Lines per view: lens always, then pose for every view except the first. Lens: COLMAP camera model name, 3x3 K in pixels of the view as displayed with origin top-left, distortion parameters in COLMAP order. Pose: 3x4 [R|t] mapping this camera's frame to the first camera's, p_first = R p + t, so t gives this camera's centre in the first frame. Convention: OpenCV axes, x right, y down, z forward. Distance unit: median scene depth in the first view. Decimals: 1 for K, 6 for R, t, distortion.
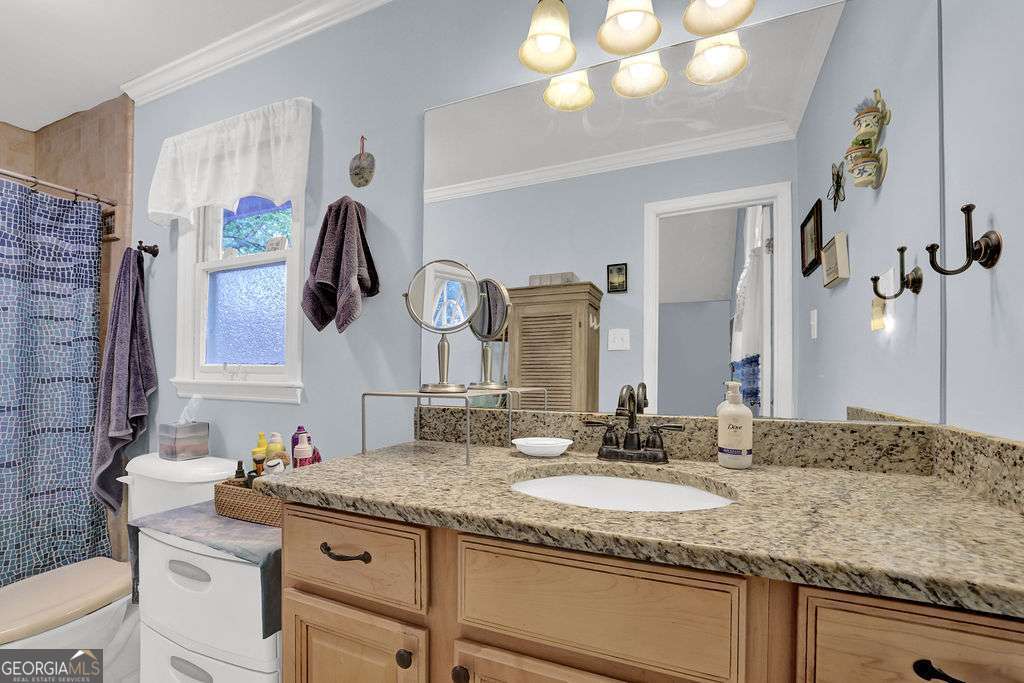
lens RADIAL K [[468.1, 0, 540.4], [0, 468.1, 365.7], [0, 0, 1]] dist [-0.020435, 0.004622]
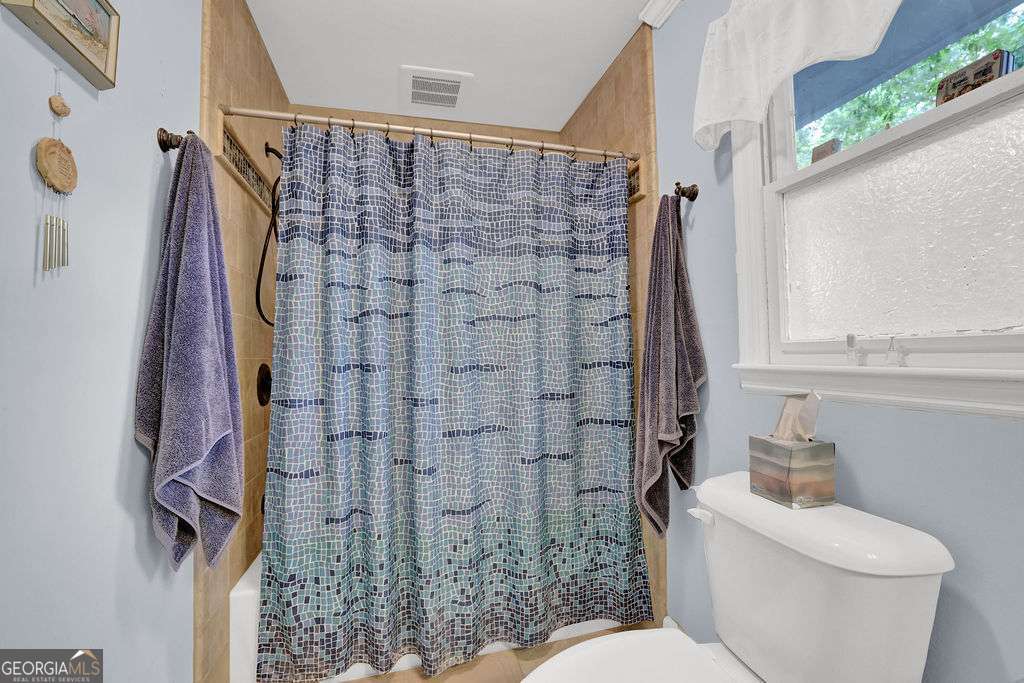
lens RADIAL K [[468.1, 0, 510.8], [0, 468.1, 338.6], [0, 0, 1]] dist [-0.020435, 0.004622]
pose [[0.624346, -0.043008, -0.779963, -0.446286], [0.024130, 0.999069, -0.035774, 0.007856], [0.780775, 0.003514, 0.624803, 0.303465]]
